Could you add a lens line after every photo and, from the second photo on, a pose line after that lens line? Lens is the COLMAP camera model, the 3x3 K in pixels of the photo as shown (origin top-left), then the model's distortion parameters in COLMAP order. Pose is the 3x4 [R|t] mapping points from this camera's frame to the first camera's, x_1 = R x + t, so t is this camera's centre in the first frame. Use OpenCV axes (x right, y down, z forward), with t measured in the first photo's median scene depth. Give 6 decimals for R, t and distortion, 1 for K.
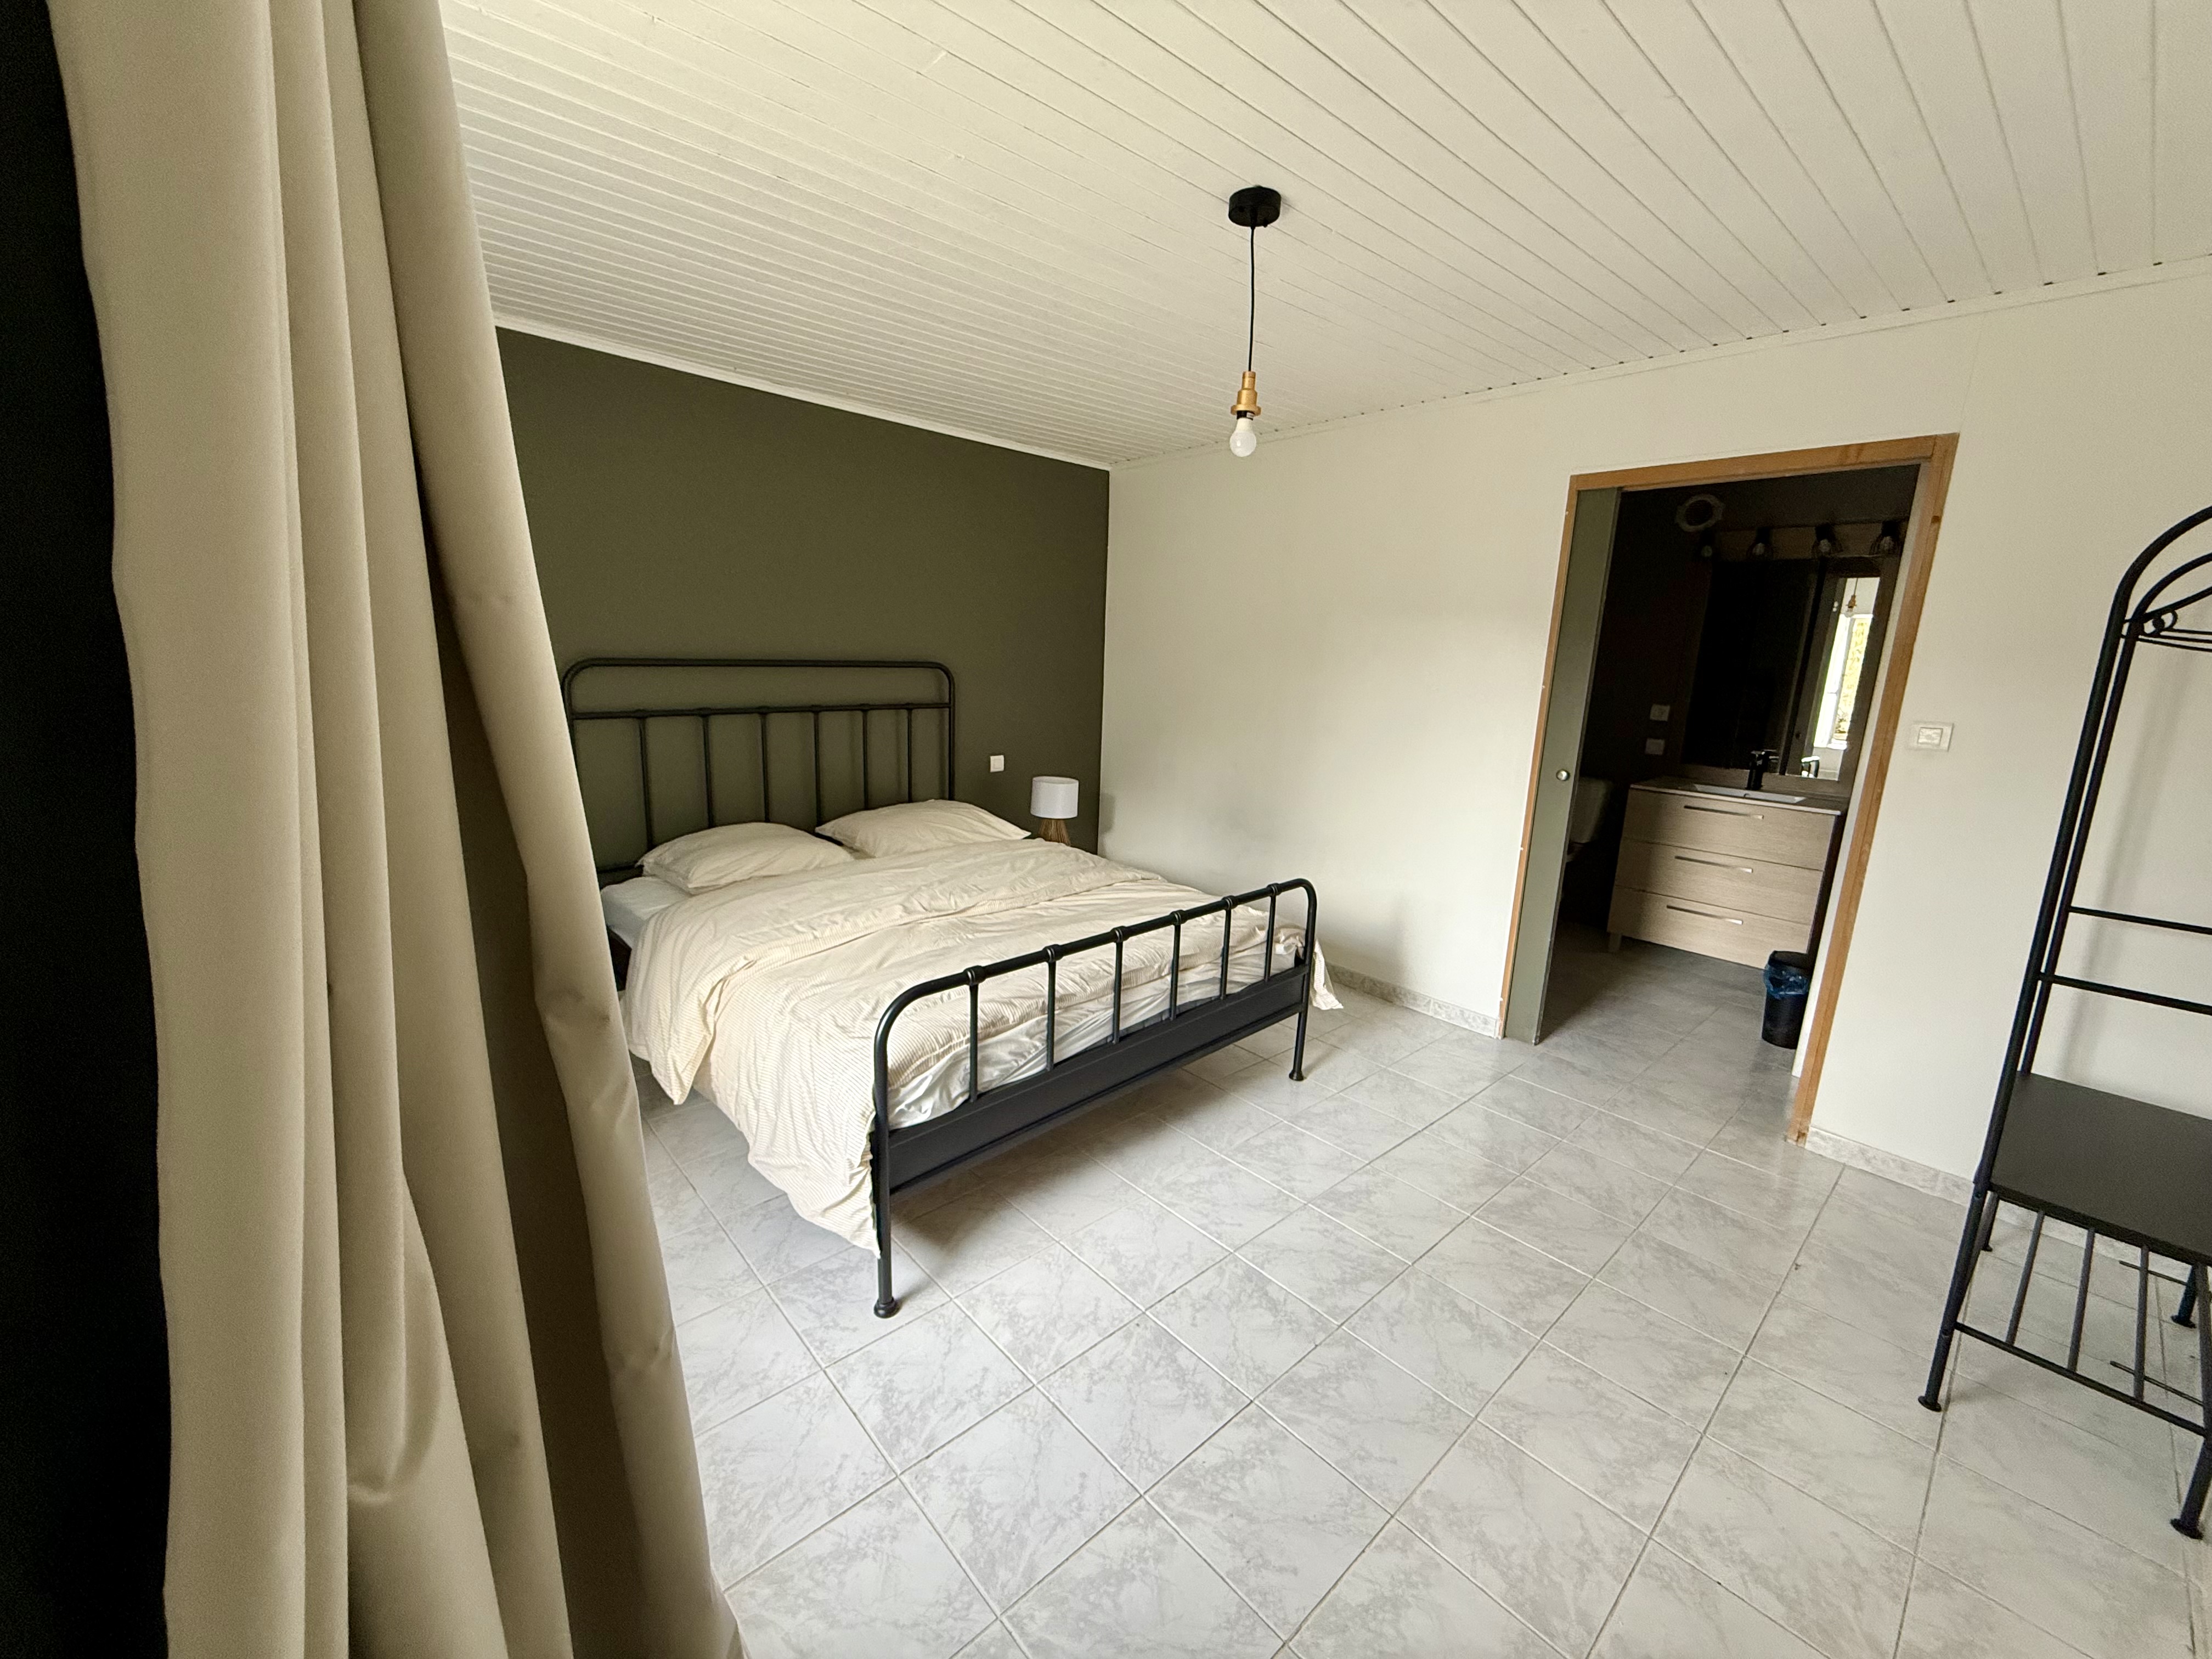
lens RADIAL K [[881.2, 0, 1106.0], [0, 881.2, 829.5], [0, 0, 1]] dist [0.001090, 0.000087]
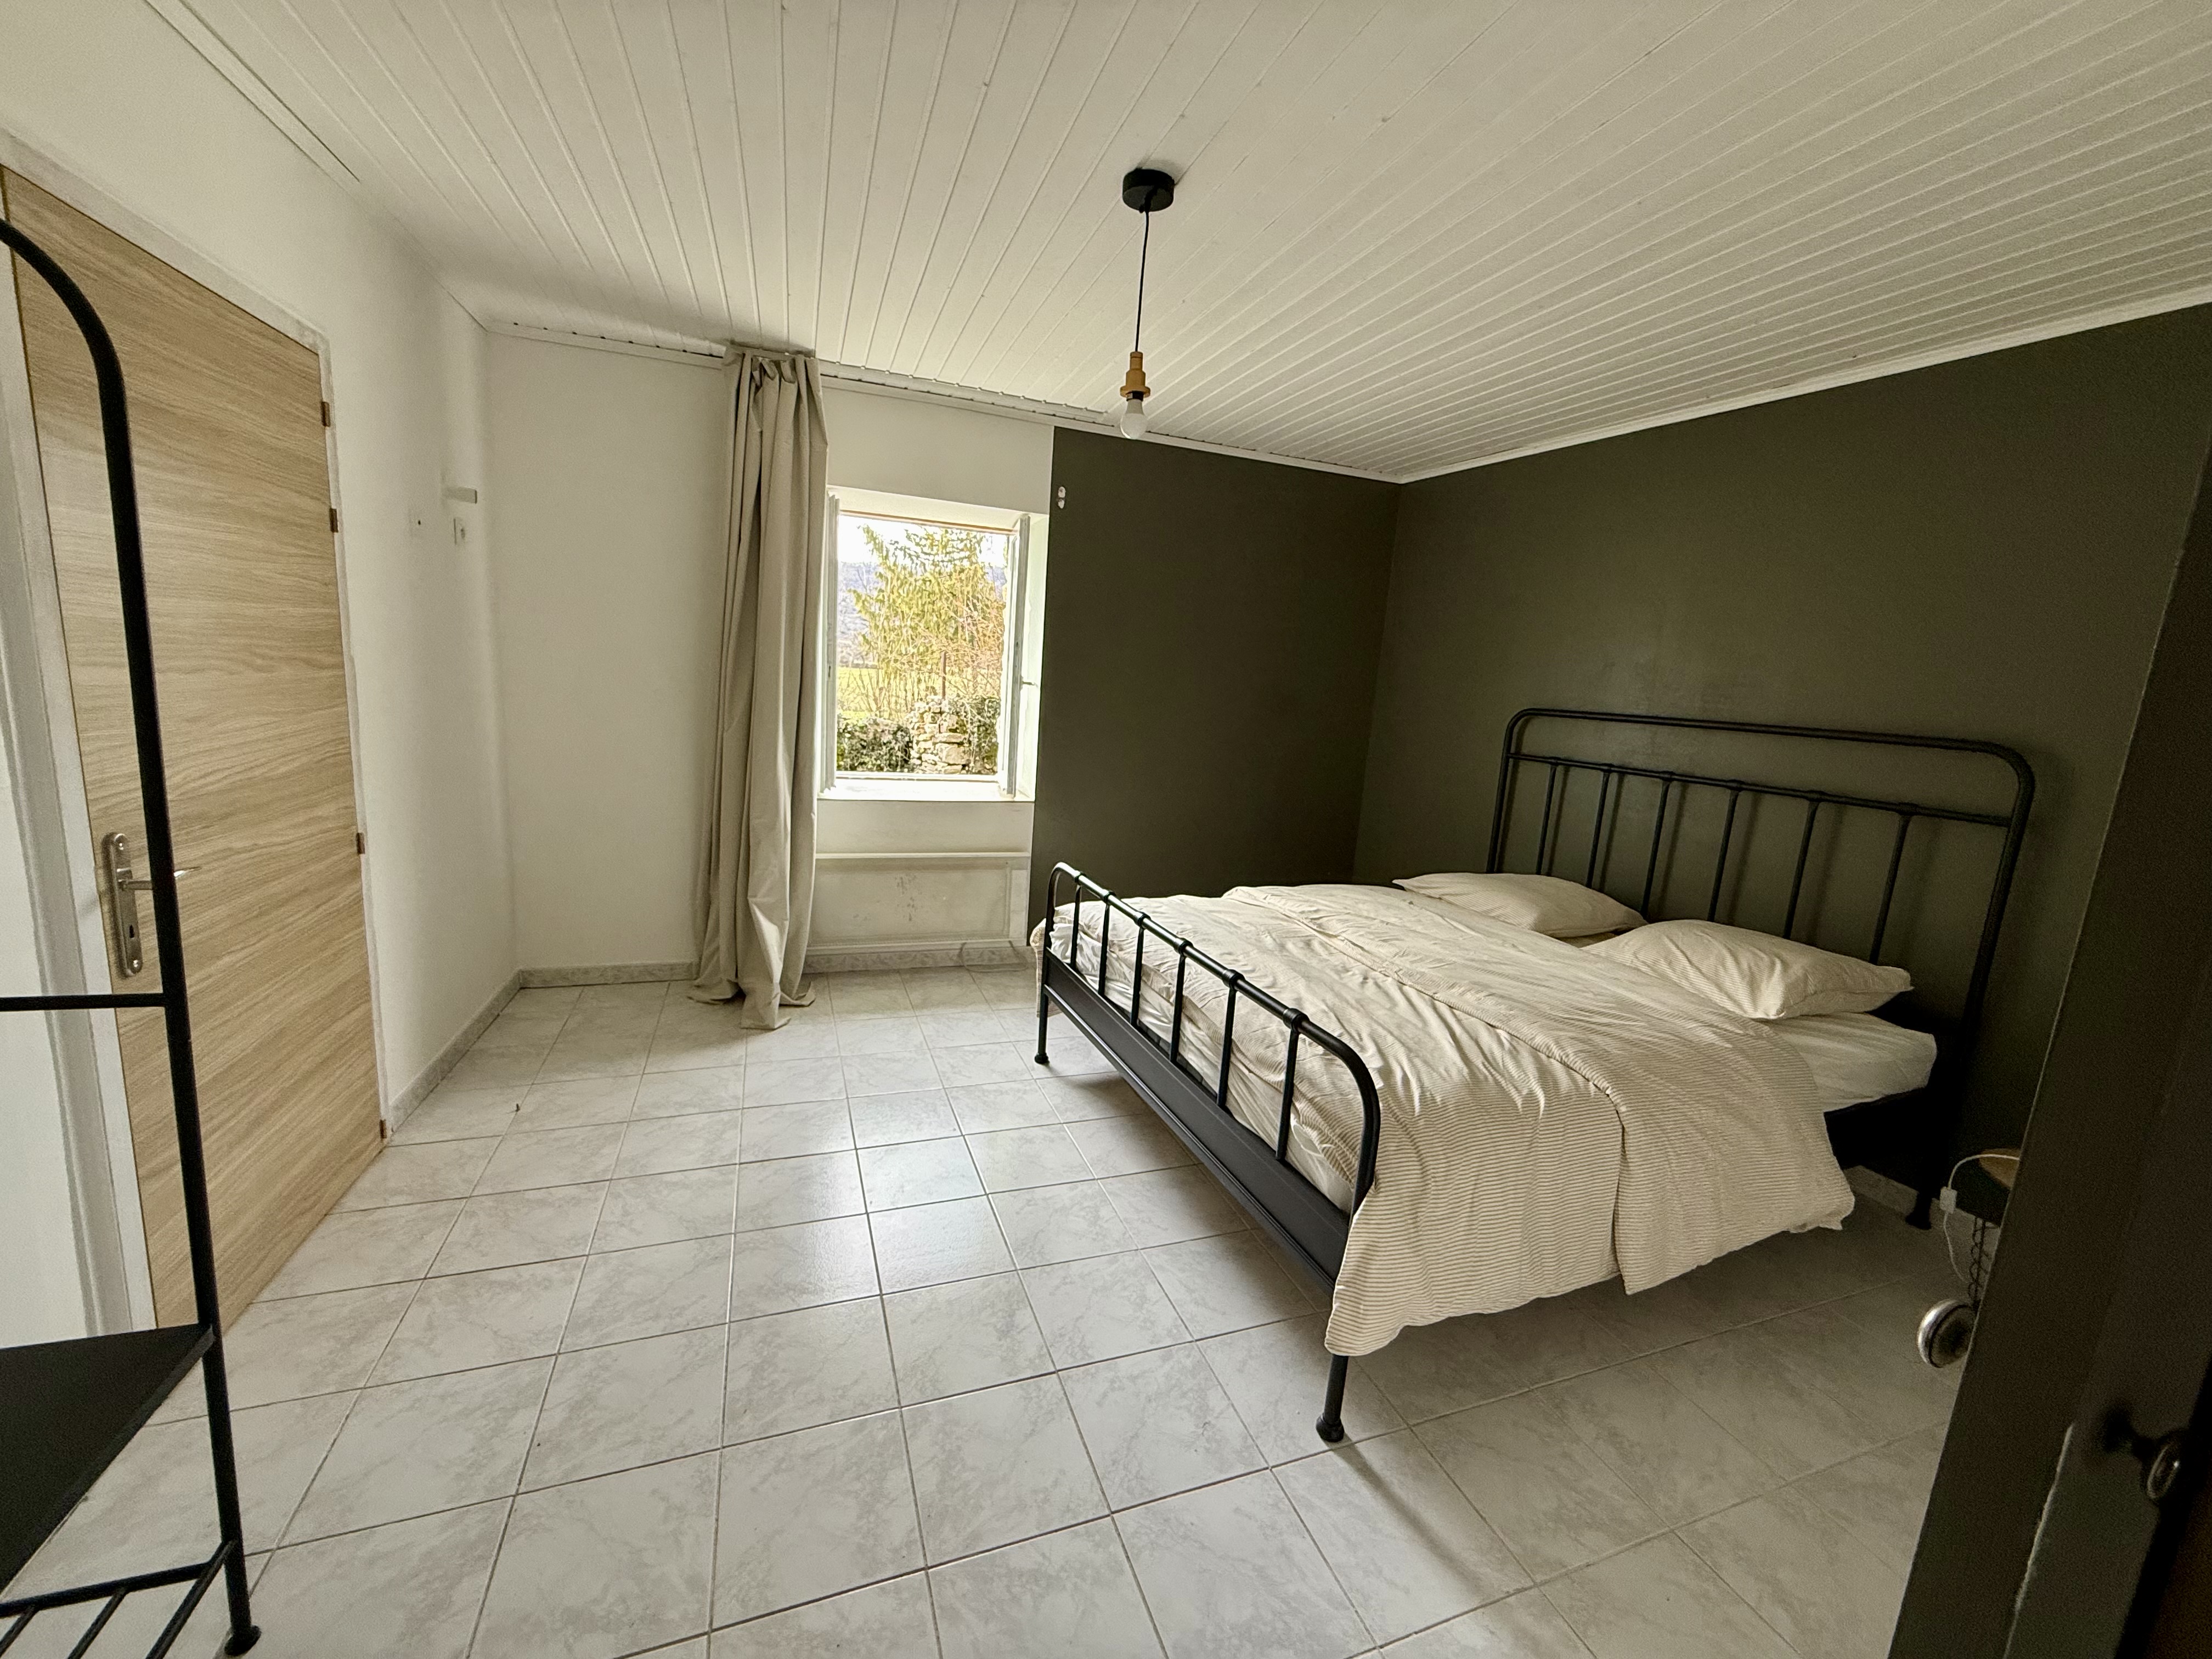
lens RADIAL K [[888.5, 0, 1106.0], [0, 888.5, 829.5], [0, 0, 1]] dist [-0.000329, -0.000023]
pose [[-0.362246, 0.104772, -0.926175, 0.812773], [-0.266834, 0.940417, 0.210748, -0.157219], [0.893072, 0.323478, -0.312705, 1.030035]]
